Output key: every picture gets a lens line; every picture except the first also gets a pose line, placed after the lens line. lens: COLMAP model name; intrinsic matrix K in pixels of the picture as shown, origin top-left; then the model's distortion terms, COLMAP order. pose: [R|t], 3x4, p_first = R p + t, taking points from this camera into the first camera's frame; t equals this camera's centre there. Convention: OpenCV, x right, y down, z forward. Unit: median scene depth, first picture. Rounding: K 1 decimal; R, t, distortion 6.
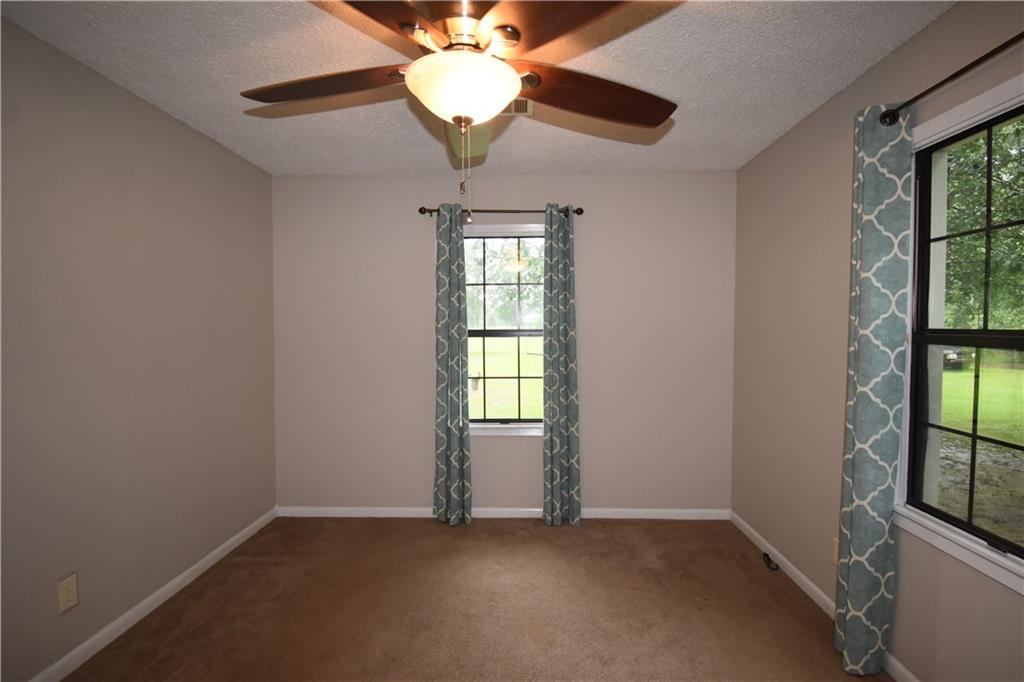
lens RADIAL K [[472.7, 0, 516.3], [0, 472.7, 340.0], [0, 0, 1]] dist [0.014483, -0.024659]
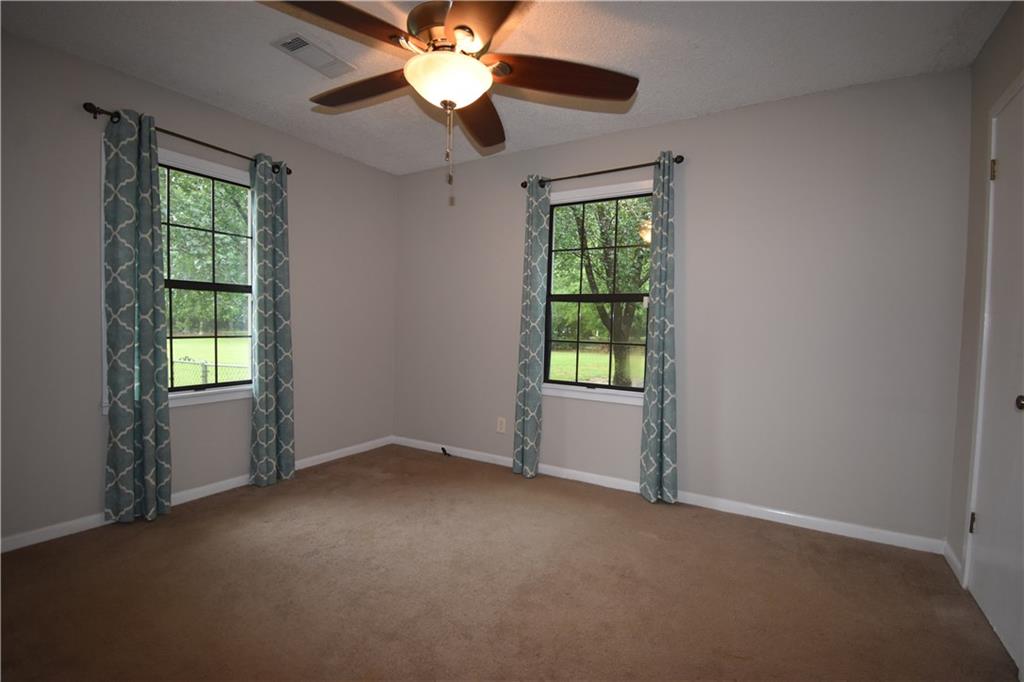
lens RADIAL K [[472.7, 0, 516.3], [0, 472.7, 340.0], [0, 0, 1]] dist [0.014483, -0.024659]
pose [[0.481047, -0.017606, 0.876518, -0.533731], [-0.000215, 0.999796, 0.020200, 0.070950], [-0.876695, -0.009905, 0.480945, 0.080888]]
